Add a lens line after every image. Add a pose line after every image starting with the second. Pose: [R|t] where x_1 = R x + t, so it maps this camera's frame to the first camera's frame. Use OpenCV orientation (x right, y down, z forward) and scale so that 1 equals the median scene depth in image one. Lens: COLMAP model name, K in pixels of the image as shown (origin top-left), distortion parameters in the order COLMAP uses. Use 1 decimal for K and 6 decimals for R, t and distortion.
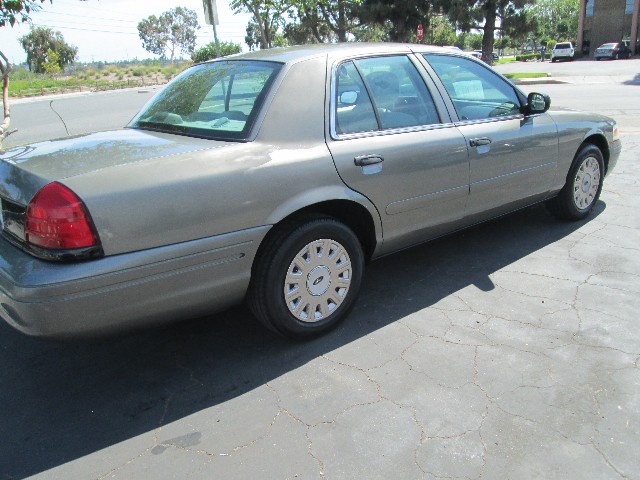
lens RADIAL K [[548.0, 0, 321.0], [0, 548.0, 242.0], [0, 0, 1]] dist [-0.046486, 0.019115]
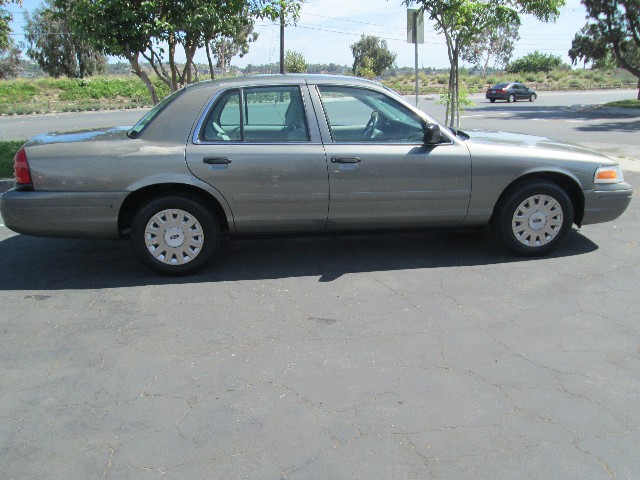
lens RADIAL K [[548.0, 0, 322.3], [0, 548.0, 238.1], [0, 0, 1]] dist [-0.046486, 0.019115]
pose [[0.839203, 0.190781, -0.509254, 1.070714], [-0.200925, 0.978958, 0.035639, -0.058359], [0.505338, 0.072414, 0.859878, -0.065777]]
